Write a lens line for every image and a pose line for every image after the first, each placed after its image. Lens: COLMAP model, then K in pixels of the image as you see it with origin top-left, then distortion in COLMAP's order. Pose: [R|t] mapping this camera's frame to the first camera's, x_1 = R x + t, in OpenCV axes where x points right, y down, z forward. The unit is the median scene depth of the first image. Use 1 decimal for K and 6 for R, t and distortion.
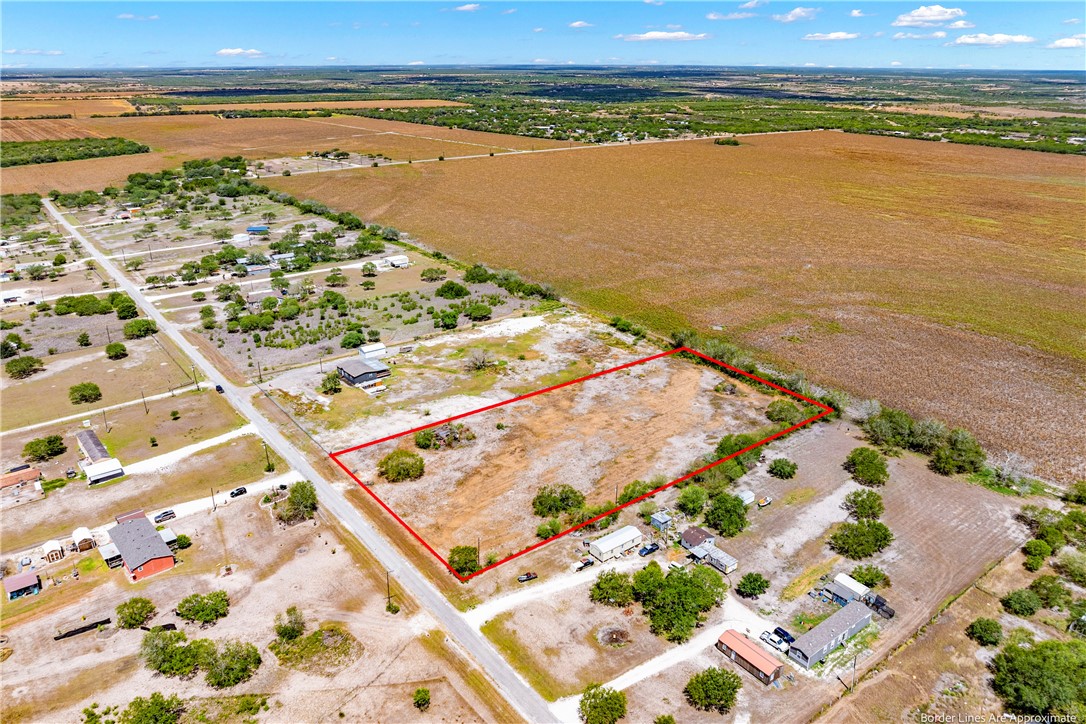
lens RADIAL K [[762.2, 0, 546.2], [0, 762.2, 359.3], [0, 0, 1]] dist [-0.031787, -0.010565]
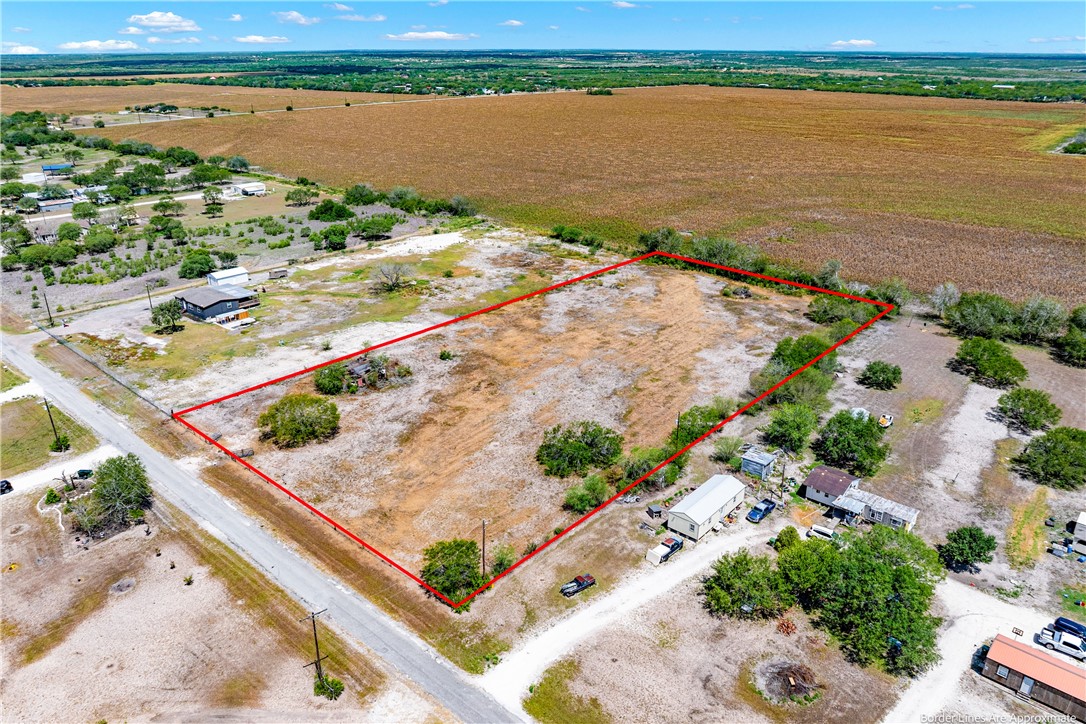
lens RADIAL K [[762.2, 0, 546.2], [0, 762.2, 359.3], [0, 0, 1]] dist [-0.031787, -0.010565]
pose [[0.981310, -0.073151, 0.177987, -0.087908], [0.069886, 0.997253, 0.024555, 0.077617], [-0.179295, -0.011657, 0.983726, 0.327211]]
